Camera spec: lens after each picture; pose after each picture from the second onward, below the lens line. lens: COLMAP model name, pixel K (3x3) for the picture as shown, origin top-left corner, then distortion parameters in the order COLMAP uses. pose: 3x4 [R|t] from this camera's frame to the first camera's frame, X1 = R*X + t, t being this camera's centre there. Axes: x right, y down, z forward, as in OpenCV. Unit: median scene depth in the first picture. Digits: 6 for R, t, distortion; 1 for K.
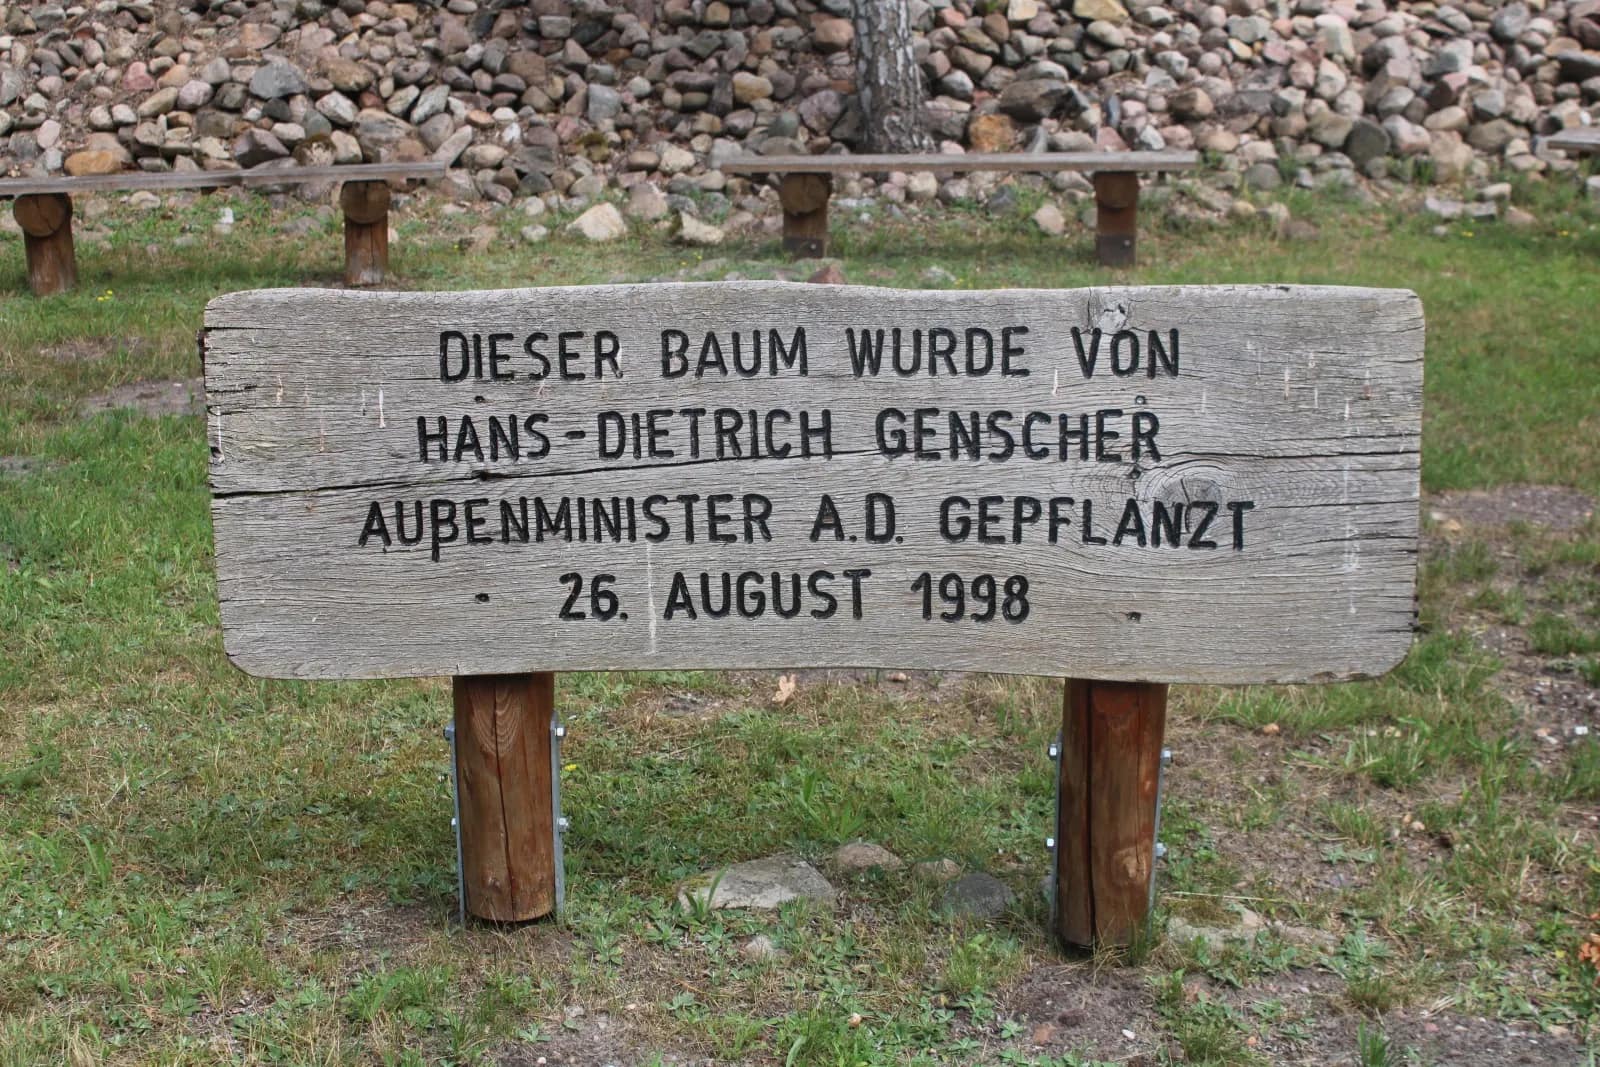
lens RADIAL K [[2355.9, 0, 800.0], [0, 2355.9, 533.5], [0, 0, 1]] dist [-0.023875, -0.040021]
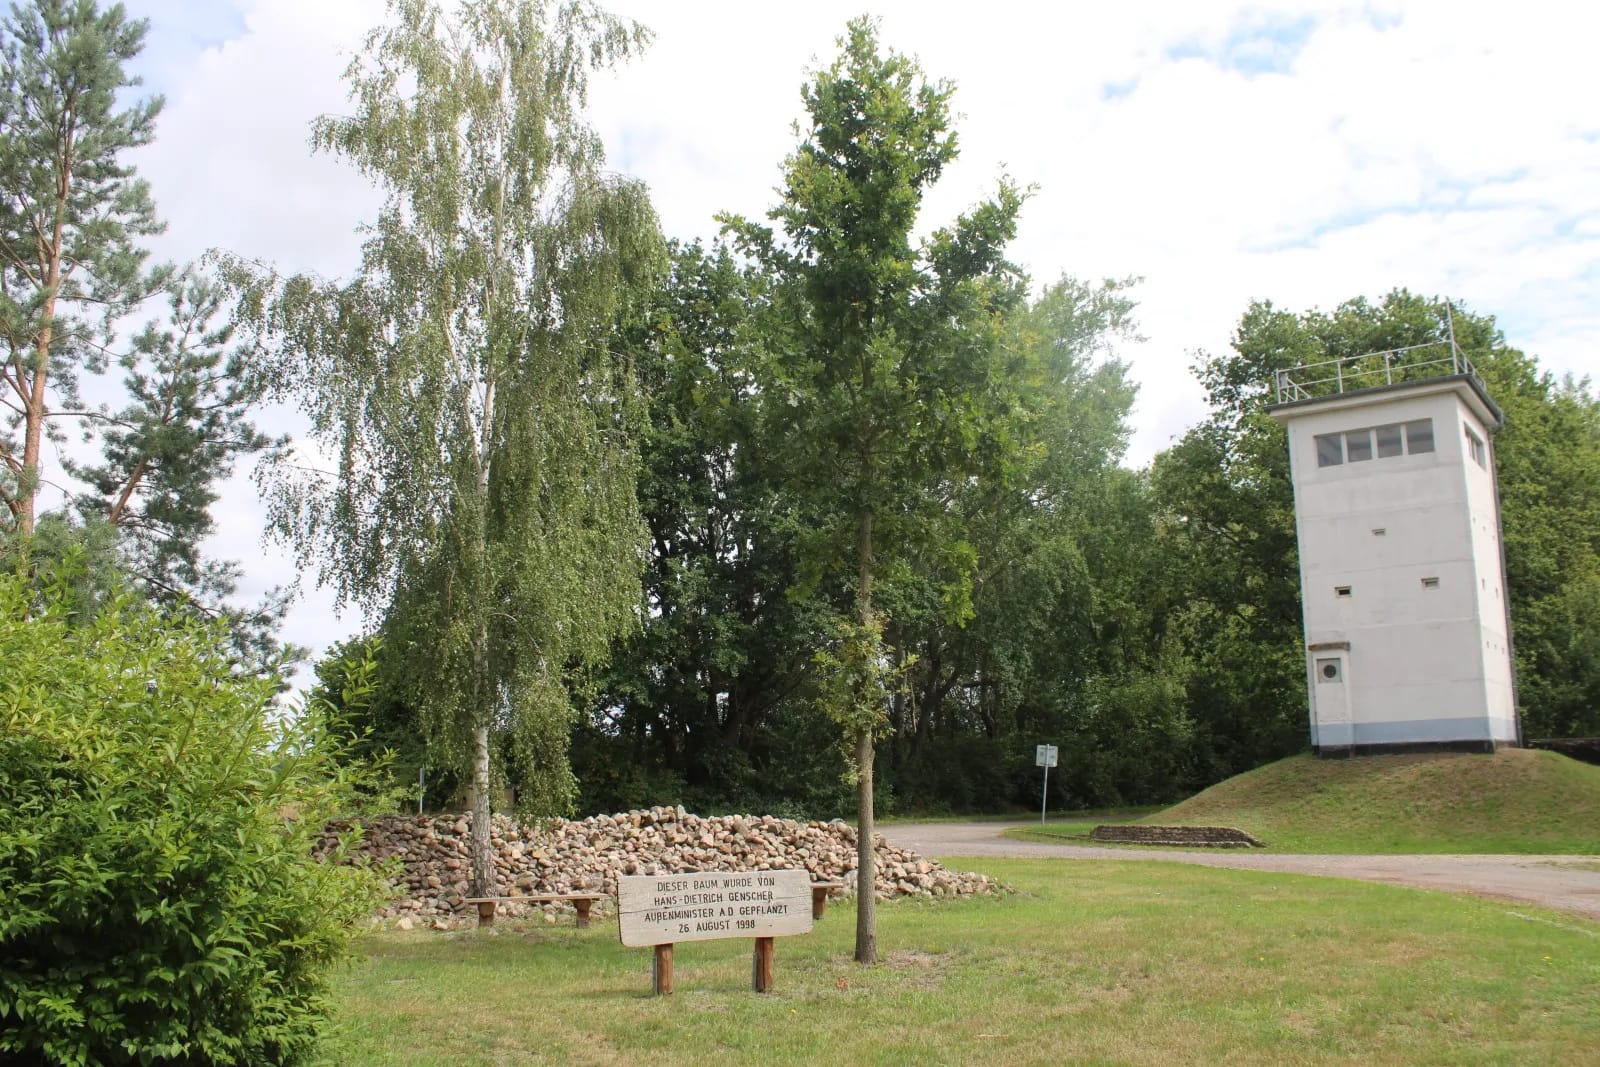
lens RADIAL K [[2355.9, 0, 800.0], [0, 2355.9, 533.5], [0, 0, 1]] dist [-0.023875, -0.040021]
pose [[0.816047, 0.083358, 0.571942, -3.225454], [0.148002, 0.926417, -0.346190, 1.165331], [-0.558715, 0.367156, 0.743663, -3.777525]]
